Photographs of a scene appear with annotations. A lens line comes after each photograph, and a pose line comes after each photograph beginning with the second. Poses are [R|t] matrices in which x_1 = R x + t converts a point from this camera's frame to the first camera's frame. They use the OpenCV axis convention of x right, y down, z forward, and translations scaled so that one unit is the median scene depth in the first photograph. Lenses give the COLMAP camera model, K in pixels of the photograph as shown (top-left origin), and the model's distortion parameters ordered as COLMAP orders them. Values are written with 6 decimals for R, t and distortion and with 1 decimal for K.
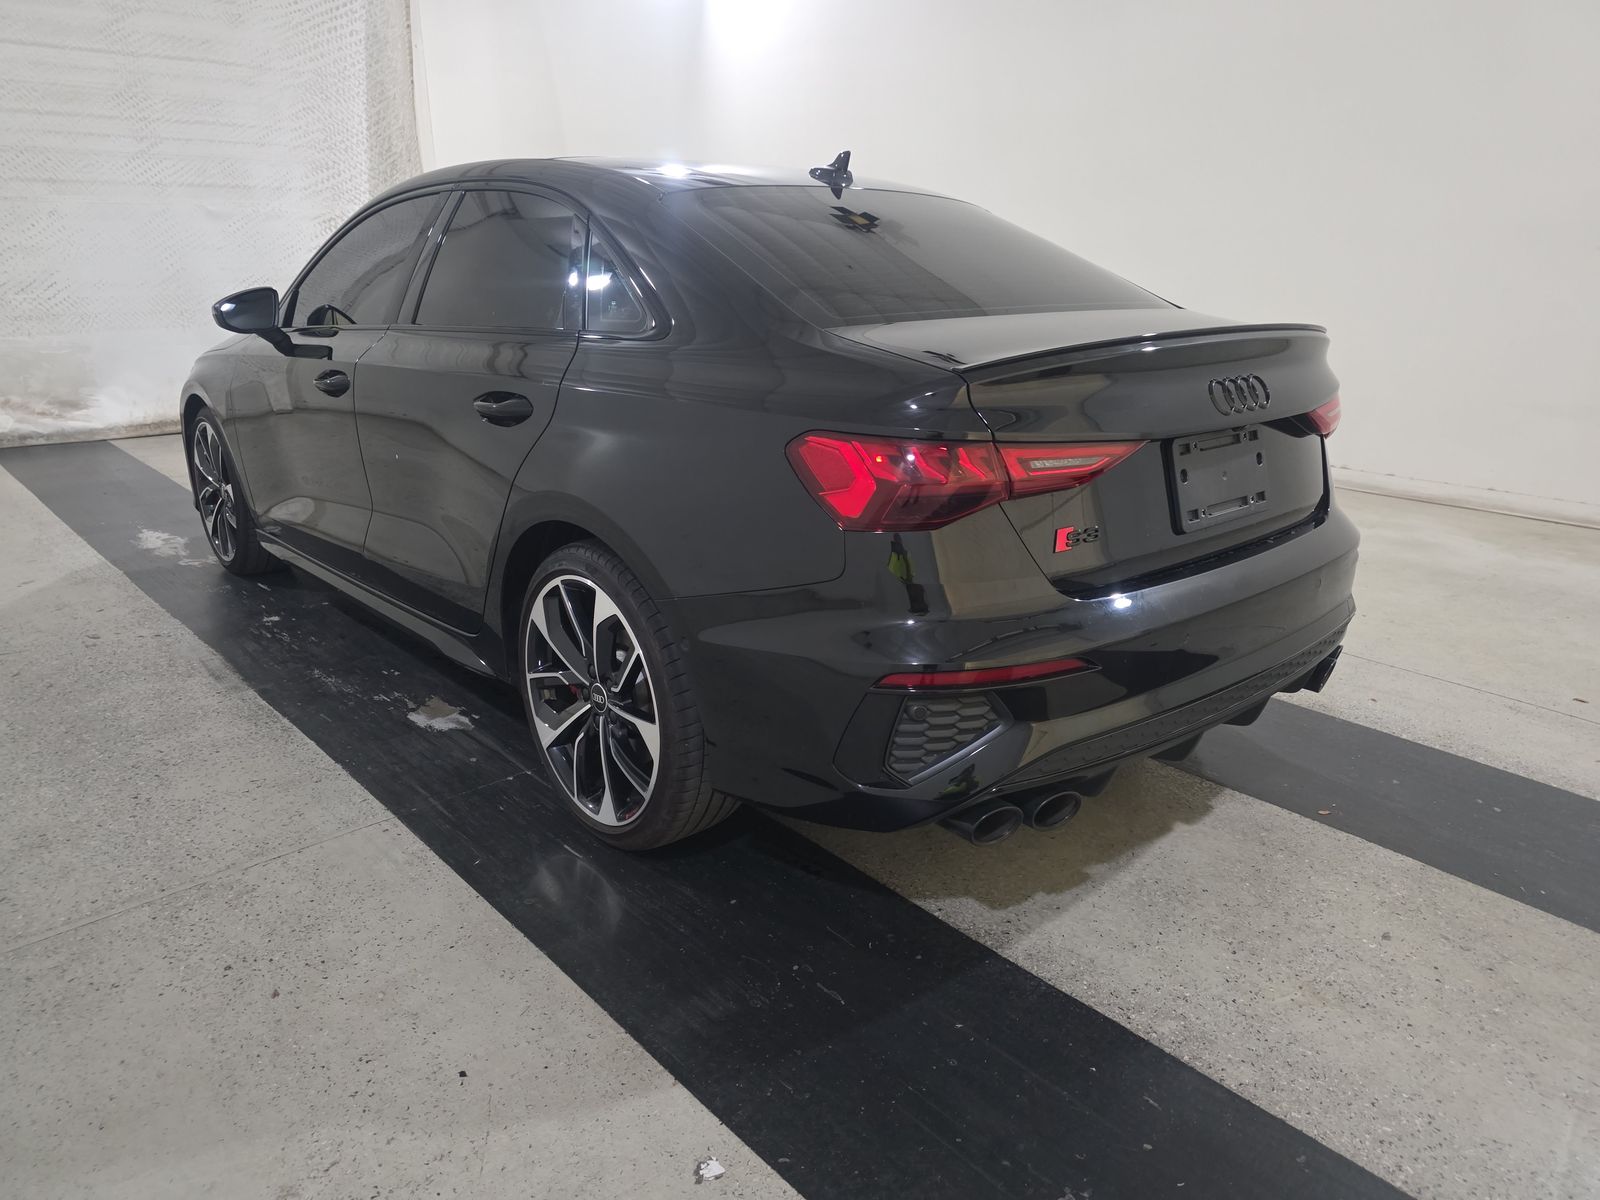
lens RADIAL K [[1064.4, 0, 773.6], [0, 1064.4, 606.8], [0, 0, 1]] dist [0.030476, -0.020143]
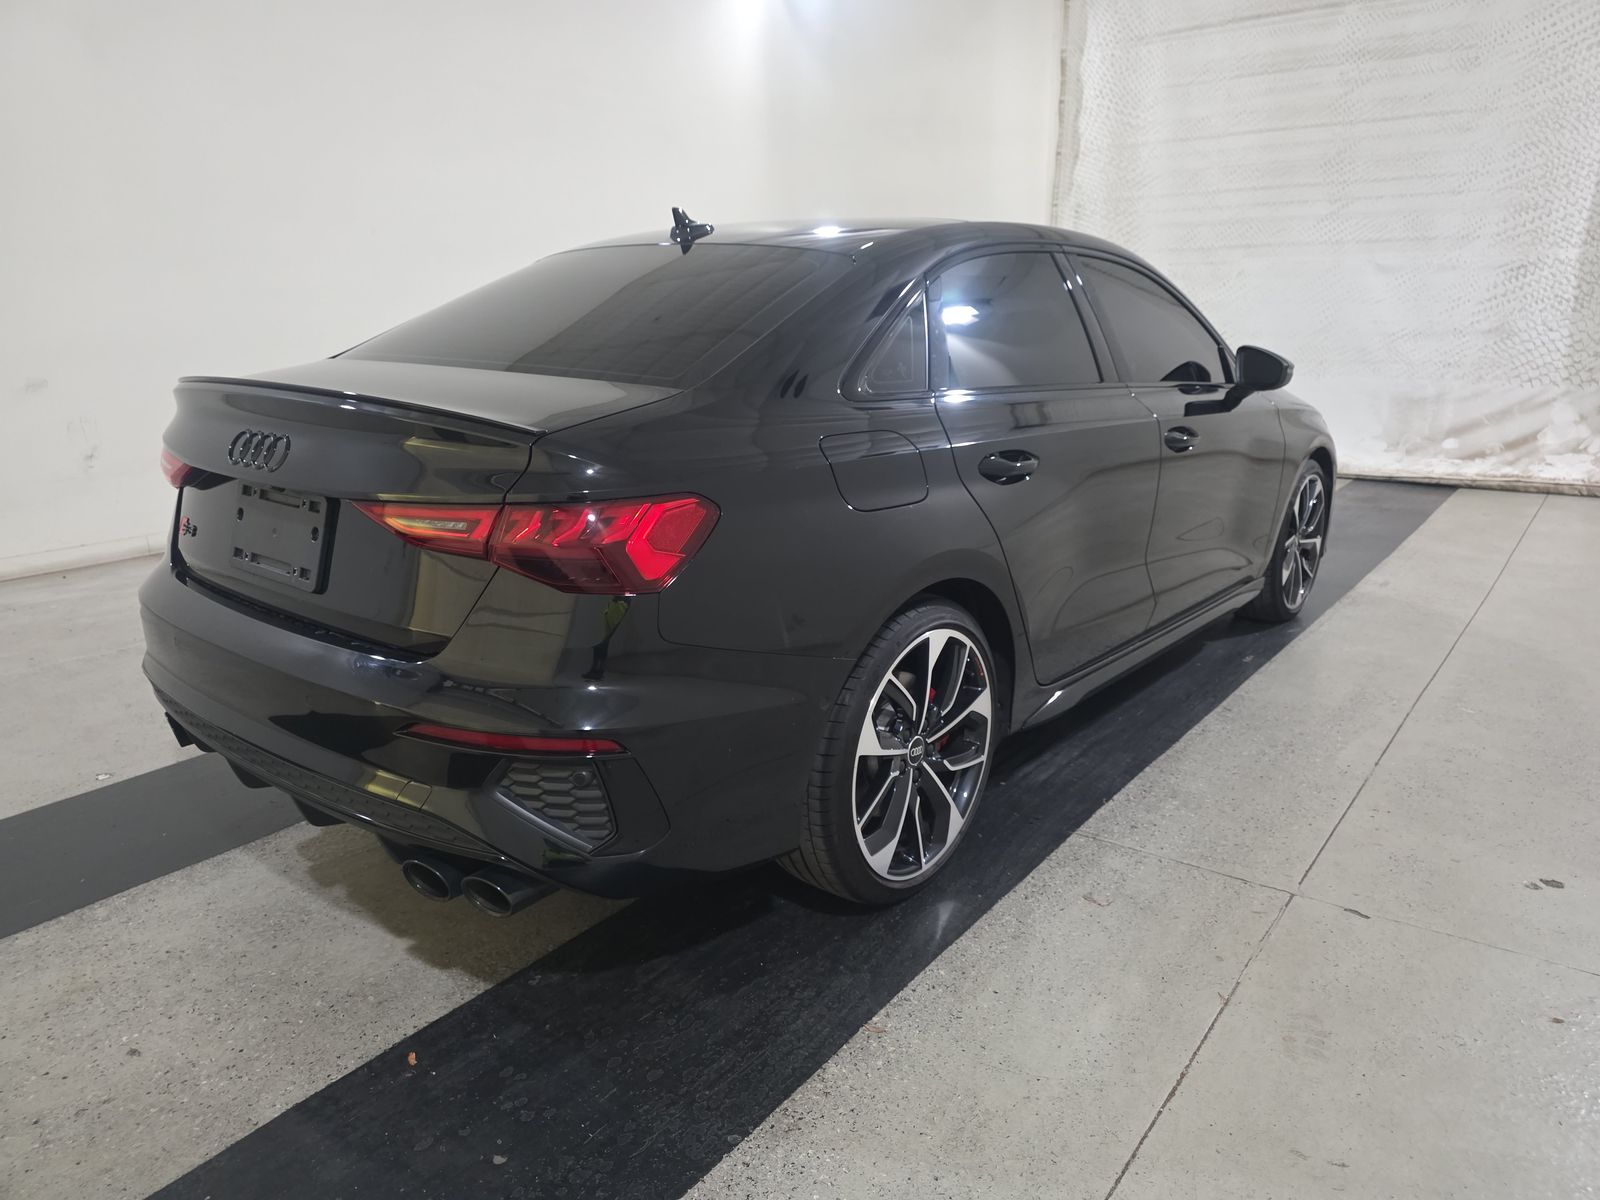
lens RADIAL K [[1064.4, 0, 799.5], [0, 1064.4, 586.8], [0, 0, 1]] dist [0.030476, -0.020143]
pose [[0.185585, 0.246123, -0.951305, 1.172275], [-0.305166, 0.934689, 0.182291, -0.320481], [0.934041, 0.256476, 0.248573, 0.977278]]
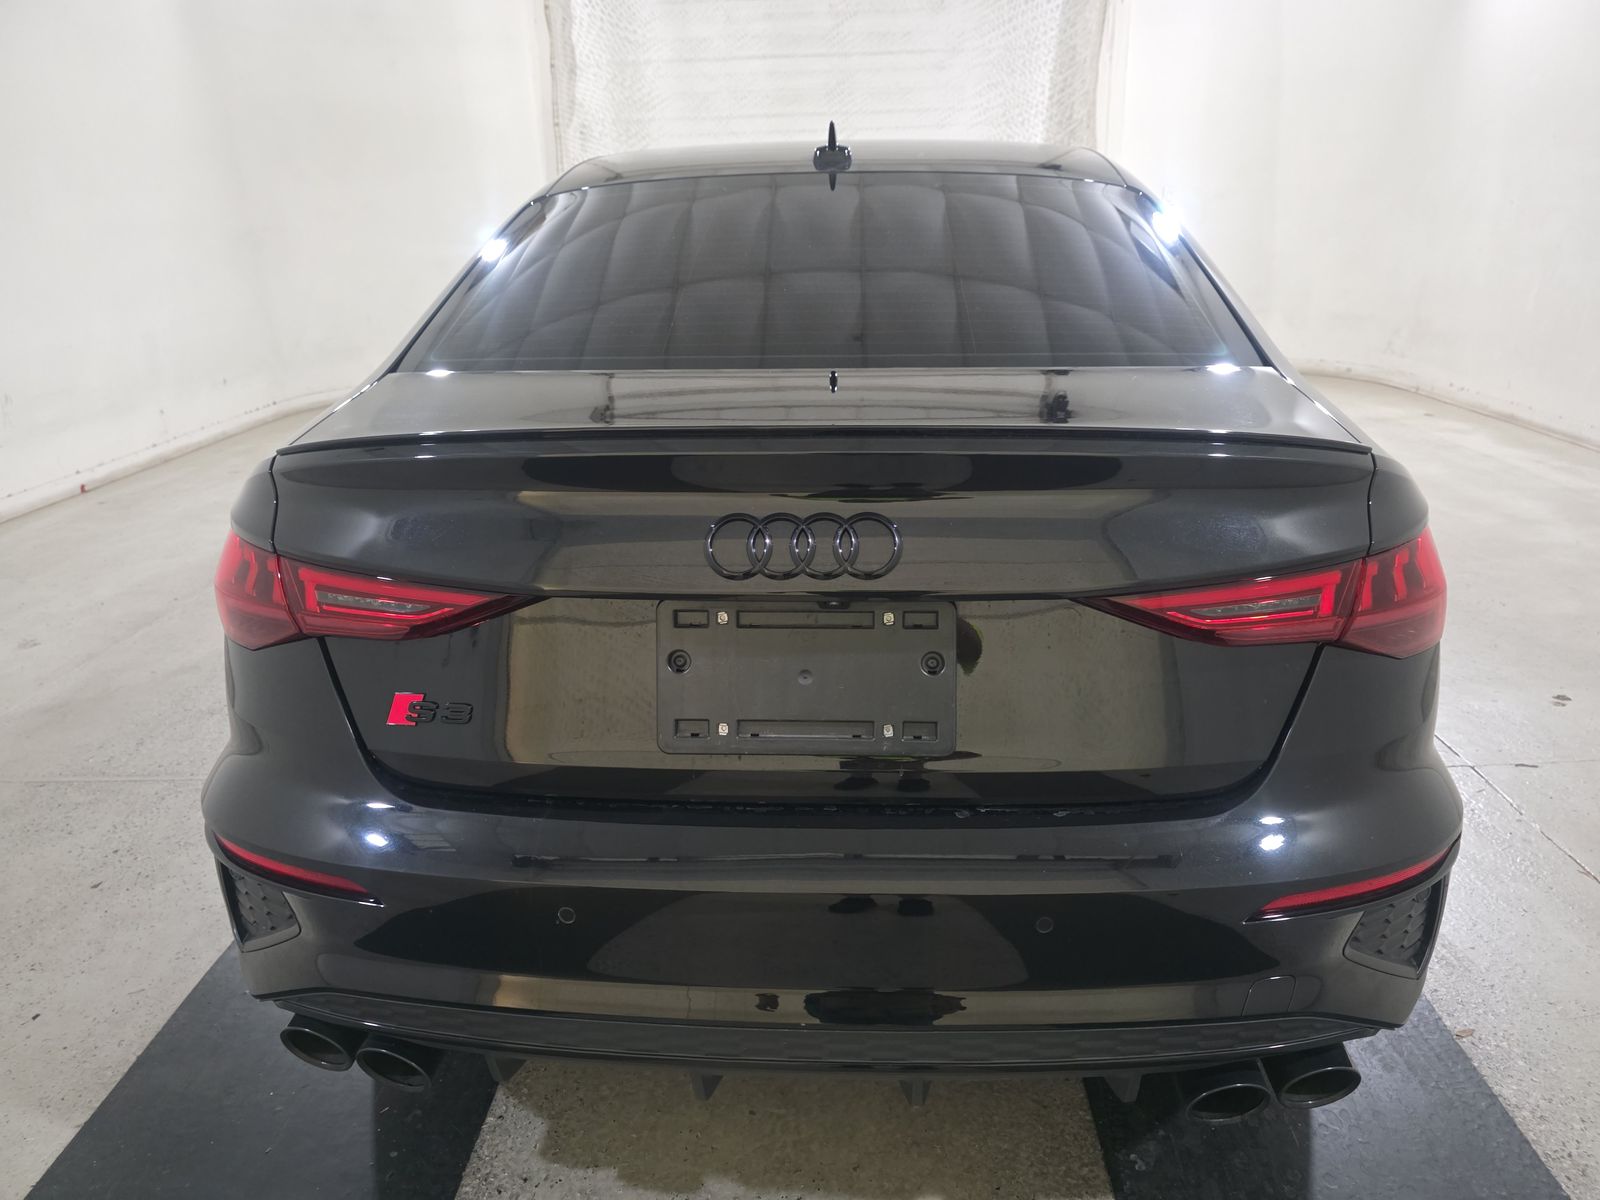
lens RADIAL K [[1064.4, 0, 797.6], [0, 1064.4, 601.5], [0, 0, 1]] dist [0.030476, -0.020143]
pose [[0.720573, 0.212690, -0.659953, 0.638005], [-0.191793, 0.975795, 0.105070, -0.178896], [0.666326, 0.050864, 0.743924, 0.456626]]
